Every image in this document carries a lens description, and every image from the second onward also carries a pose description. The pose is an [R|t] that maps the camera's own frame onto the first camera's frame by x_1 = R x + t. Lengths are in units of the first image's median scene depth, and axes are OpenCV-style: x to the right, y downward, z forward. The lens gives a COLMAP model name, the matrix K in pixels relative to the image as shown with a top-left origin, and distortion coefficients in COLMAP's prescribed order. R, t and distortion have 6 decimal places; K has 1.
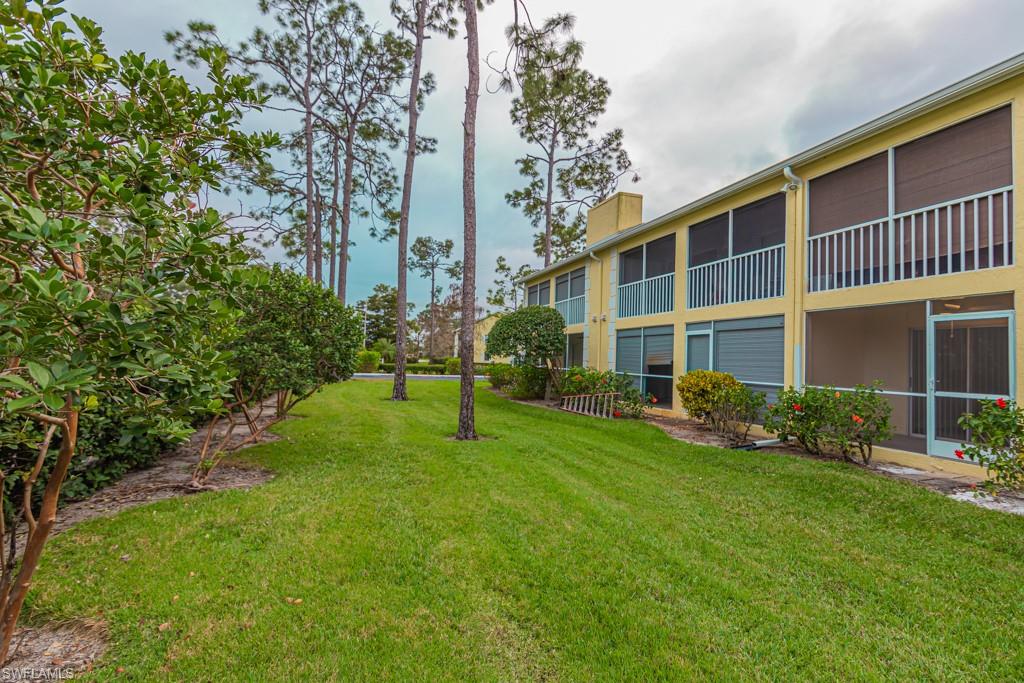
lens RADIAL K [[480.3, 0, 533.4], [0, 480.3, 339.8], [0, 0, 1]] dist [0.026779, 0.000268]
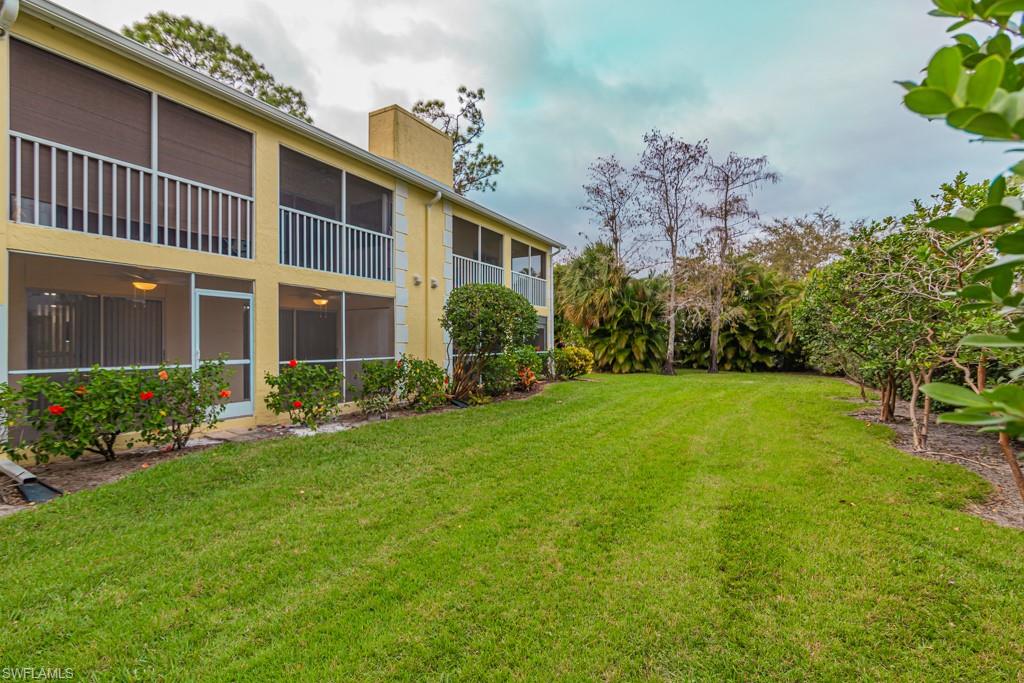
lens RADIAL K [[480.3, 0, 533.4], [0, 480.3, 339.8], [0, 0, 1]] dist [0.026779, 0.000268]
pose [[-0.671856, -0.026069, 0.740223, -0.542405], [-0.052024, 0.998573, -0.012052, 0.042148], [-0.738852, -0.046607, -0.672254, 1.440006]]
